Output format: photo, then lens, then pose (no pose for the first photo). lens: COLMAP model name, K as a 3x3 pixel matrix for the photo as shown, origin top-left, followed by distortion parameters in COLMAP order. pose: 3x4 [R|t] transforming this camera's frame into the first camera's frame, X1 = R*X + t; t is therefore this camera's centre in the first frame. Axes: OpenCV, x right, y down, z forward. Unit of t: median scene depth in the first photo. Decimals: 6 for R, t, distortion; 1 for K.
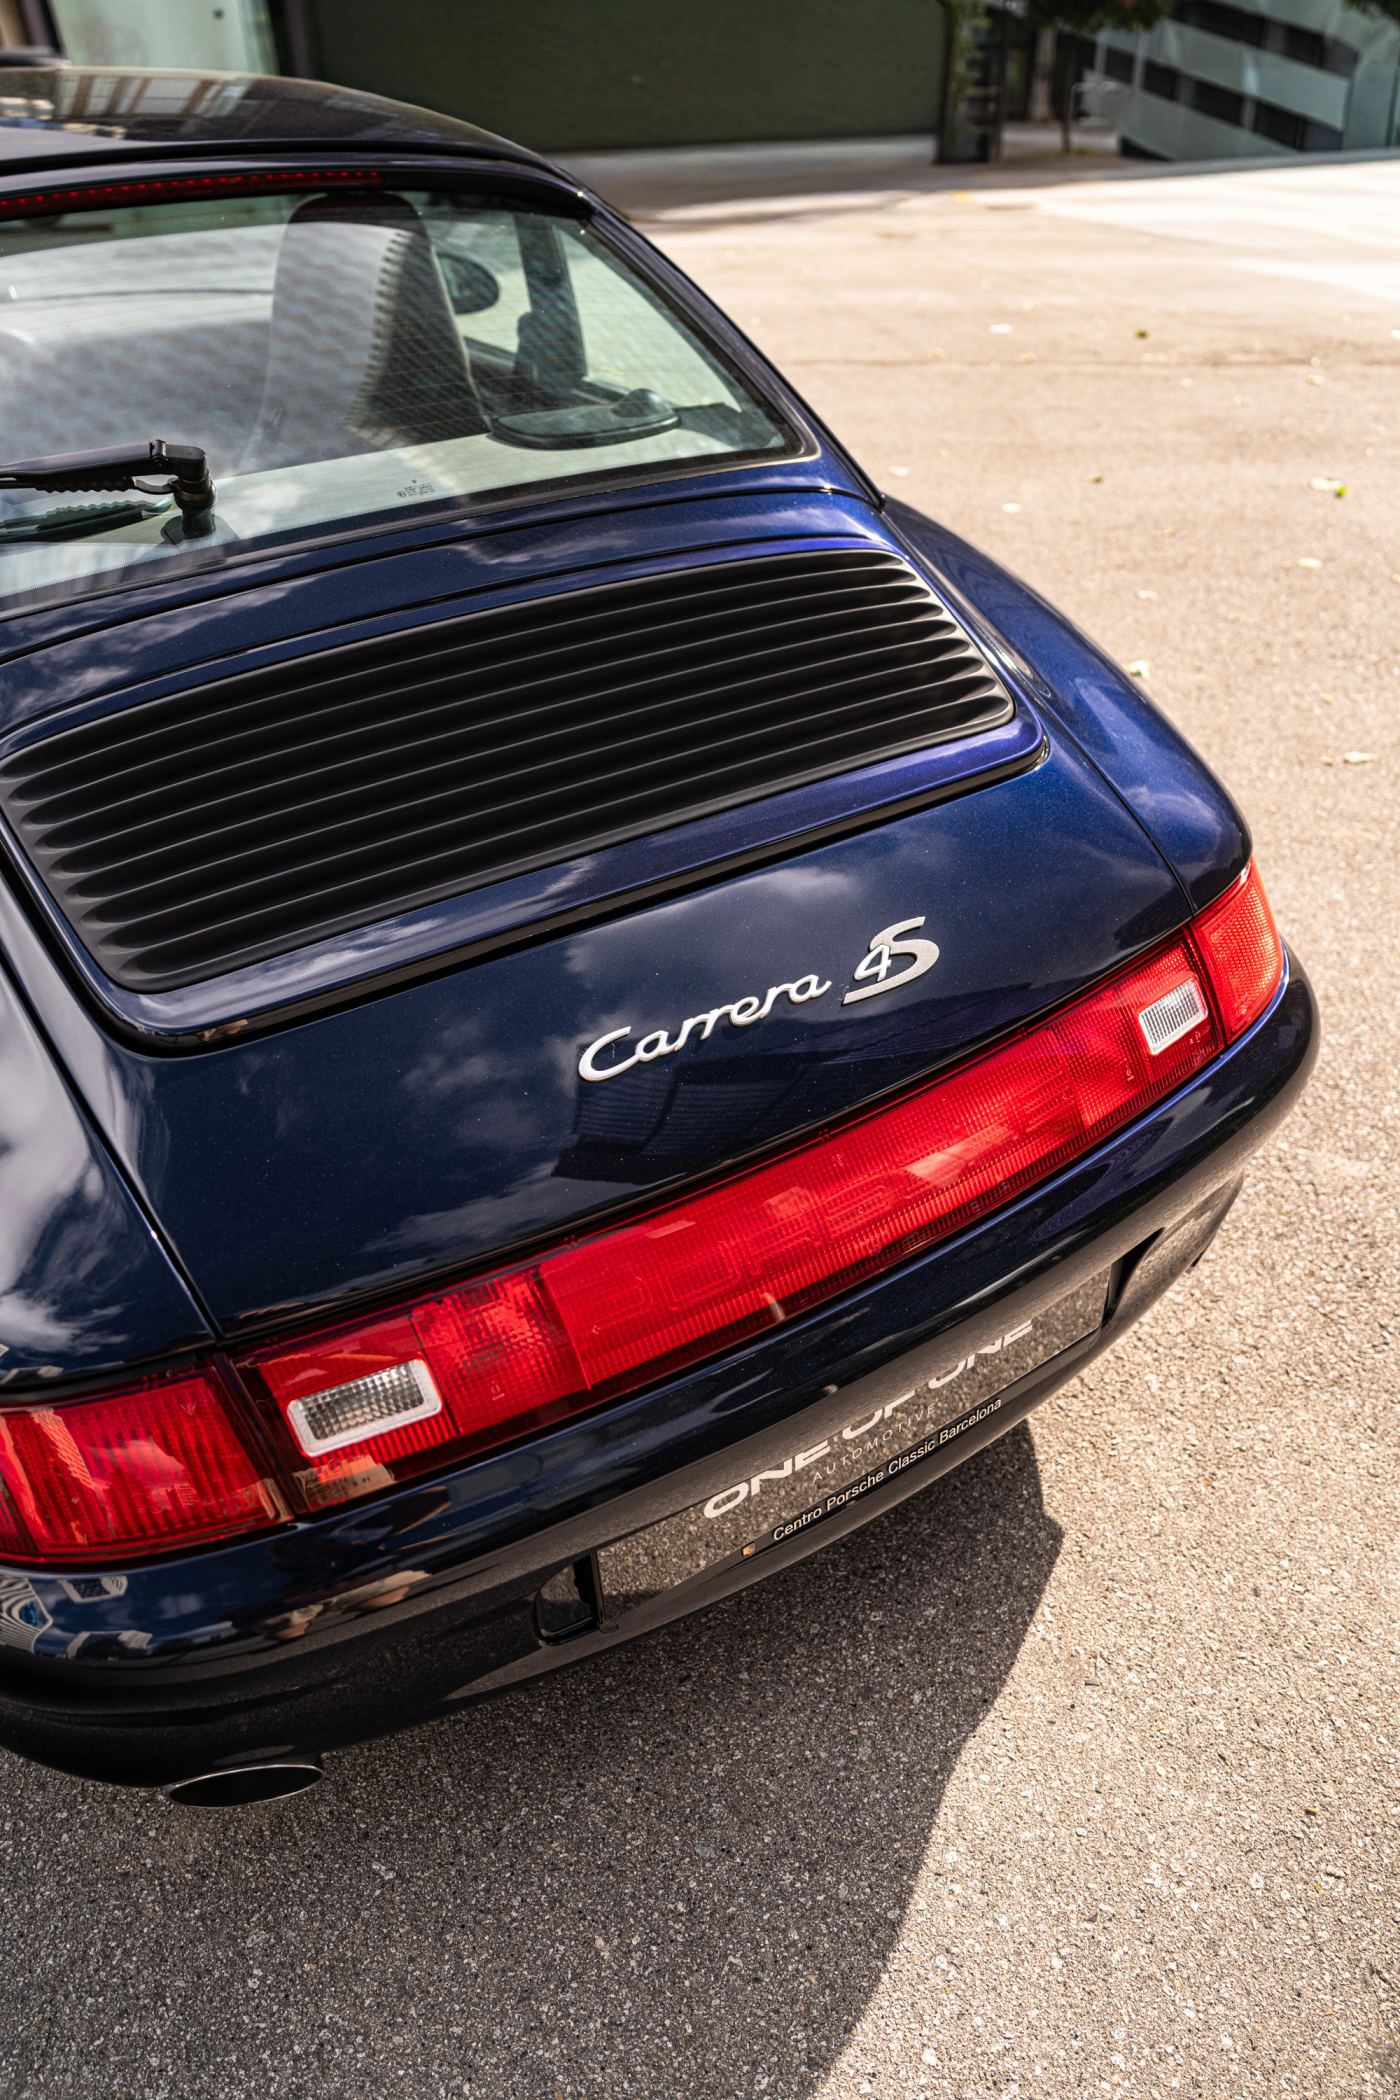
lens RADIAL K [[1384.5, 0, 700.0], [0, 1384.5, 1050.0], [0, 0, 1]] dist [-0.004337, 0.002058]
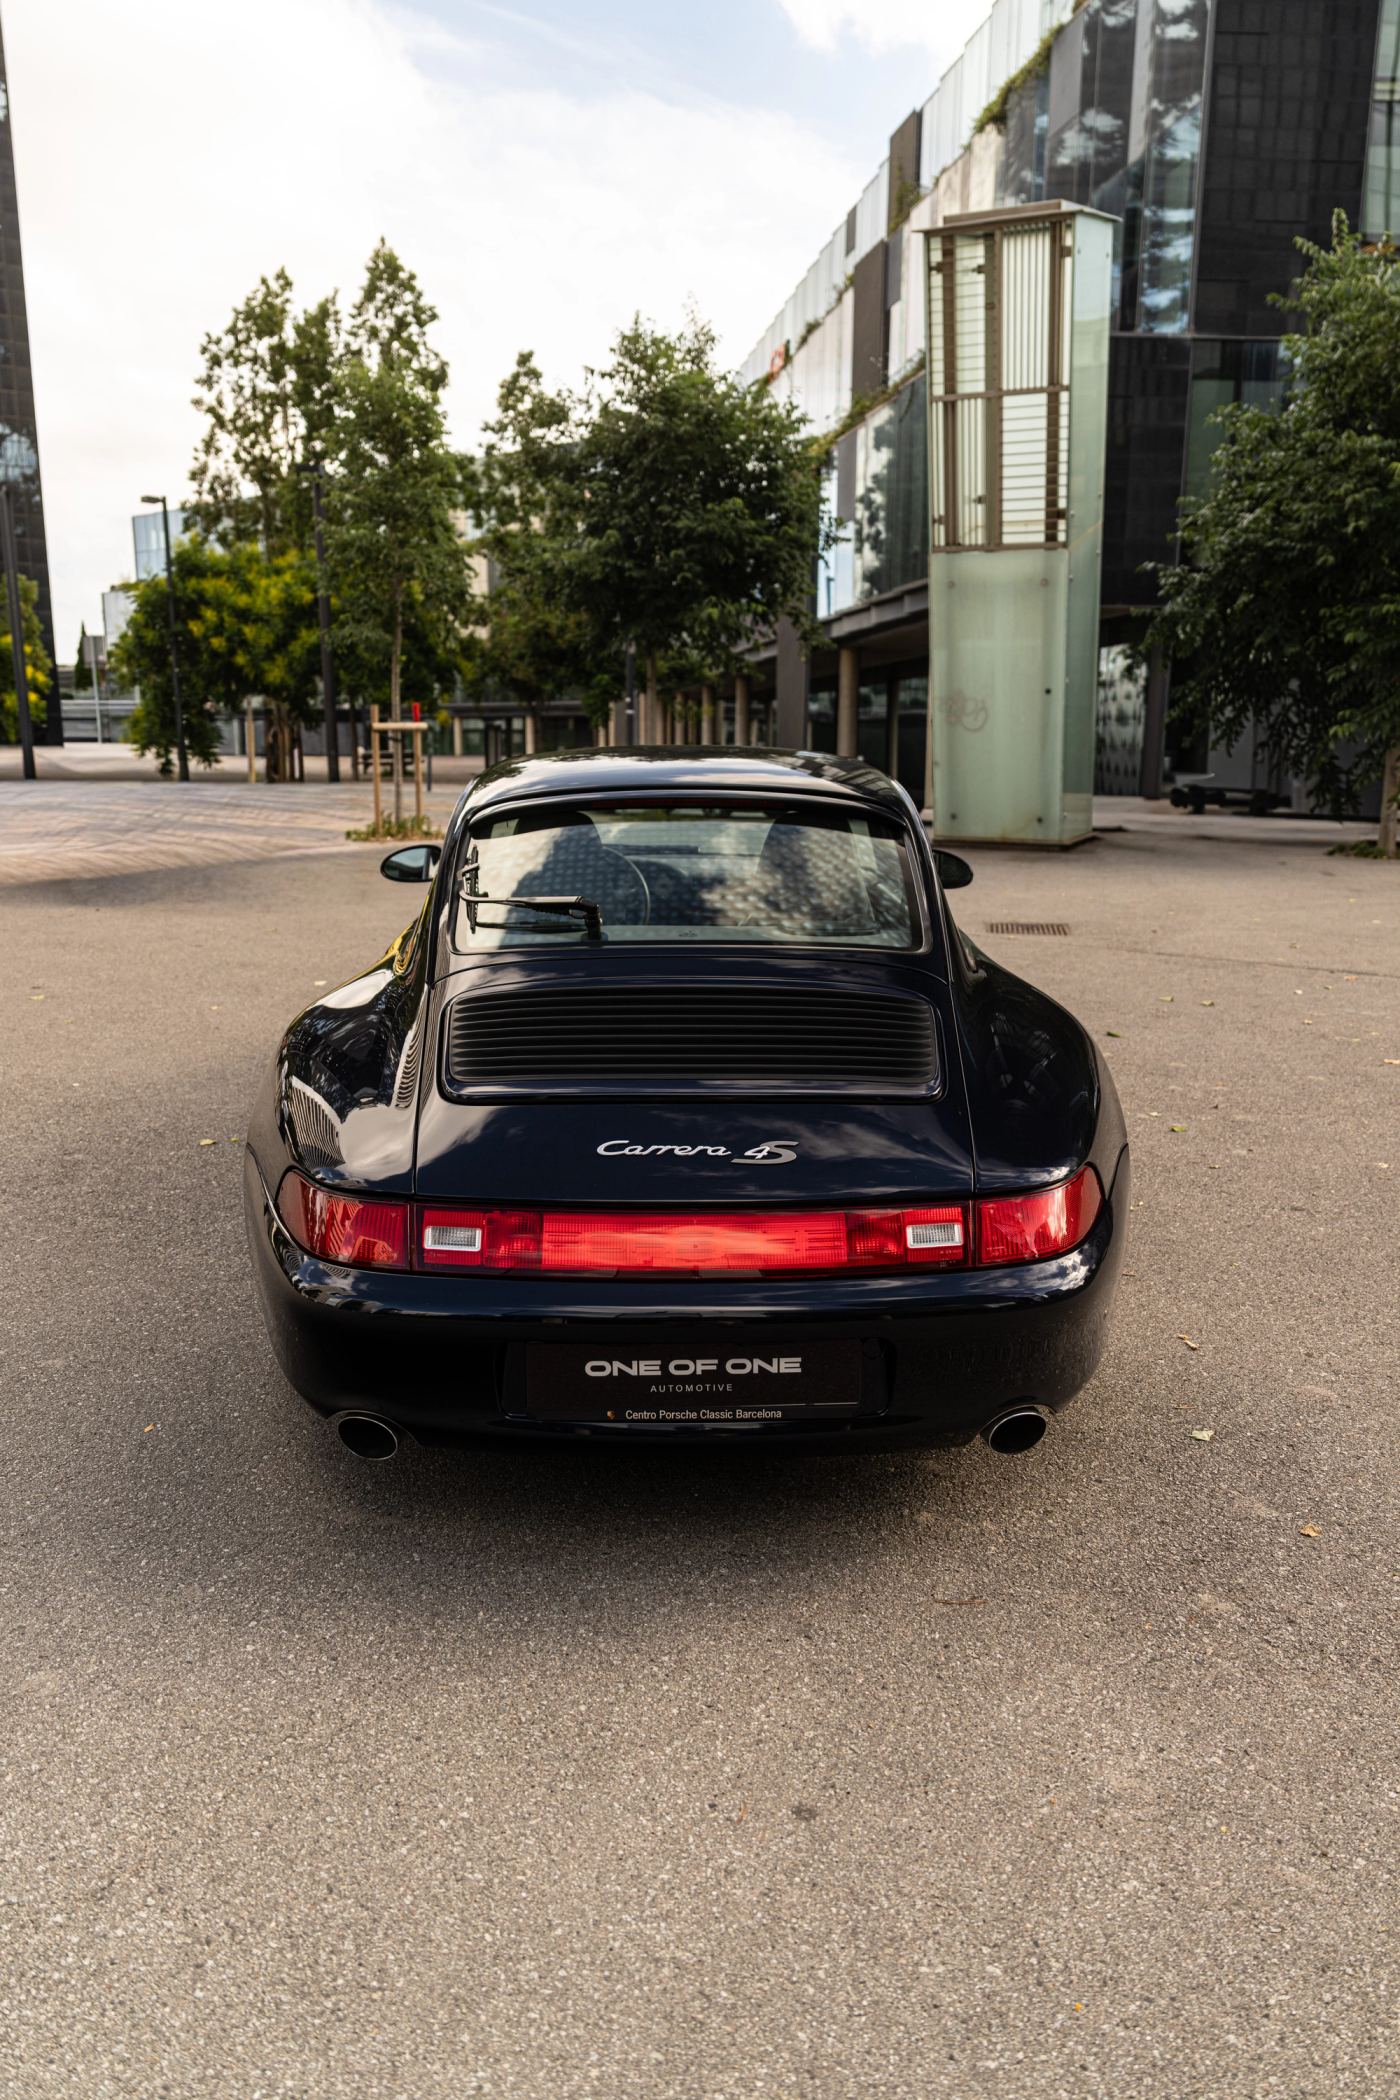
lens RADIAL K [[1384.5, 0, 700.0], [0, 1384.5, 1050.0], [0, 0, 1]] dist [-0.004337, 0.002058]
pose [[0.844800, 0.164894, -0.509041, 1.122393], [-0.342628, 0.897422, -0.277920, 0.419110], [0.410998, 0.409199, 0.814639, -0.800156]]
